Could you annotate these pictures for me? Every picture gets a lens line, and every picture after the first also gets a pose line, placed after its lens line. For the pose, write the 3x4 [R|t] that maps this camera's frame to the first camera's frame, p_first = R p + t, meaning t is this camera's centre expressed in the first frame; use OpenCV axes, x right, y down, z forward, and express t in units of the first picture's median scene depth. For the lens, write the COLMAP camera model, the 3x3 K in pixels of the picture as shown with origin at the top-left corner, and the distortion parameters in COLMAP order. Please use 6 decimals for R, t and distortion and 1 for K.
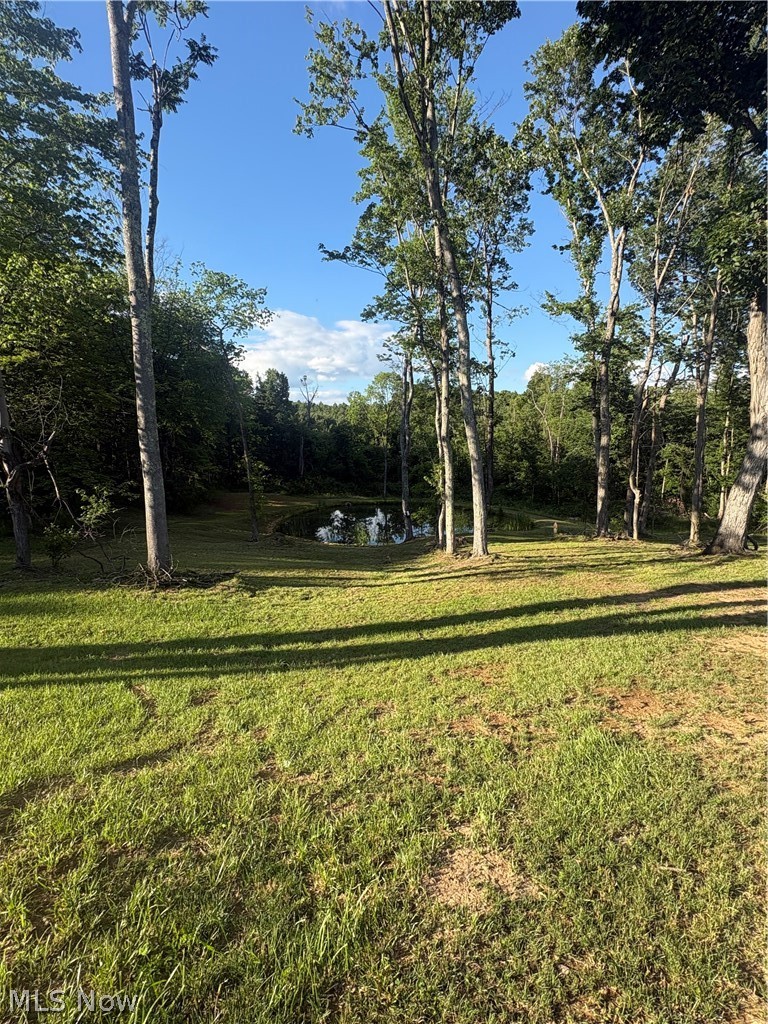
lens RADIAL K [[555.9, 0, 384.0], [0, 555.9, 512.0], [0, 0, 1]] dist [-0.001535, -0.000209]
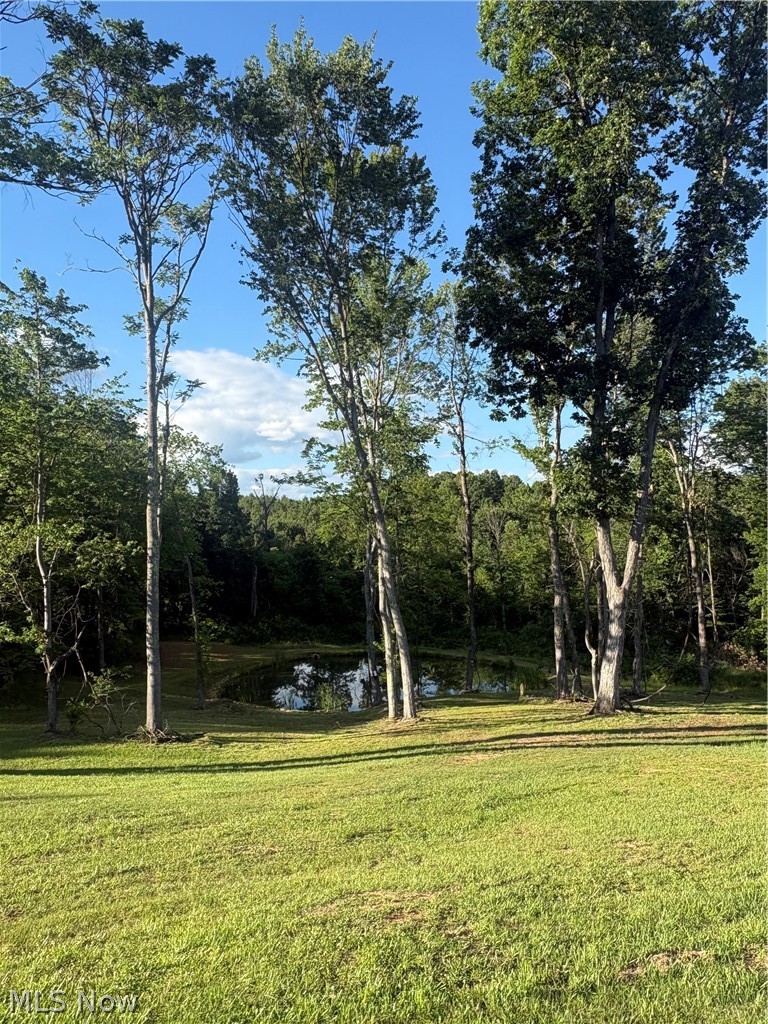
lens RADIAL K [[793.4, 0, 384.0], [0, 793.4, 512.0], [0, 0, 1]] dist [-0.003780, 0.000612]
pose [[0.999808, -0.011657, 0.015747, 0.115152], [0.014382, 0.982468, -0.185877, -0.043487], [-0.013304, 0.186068, 0.982447, -0.796116]]
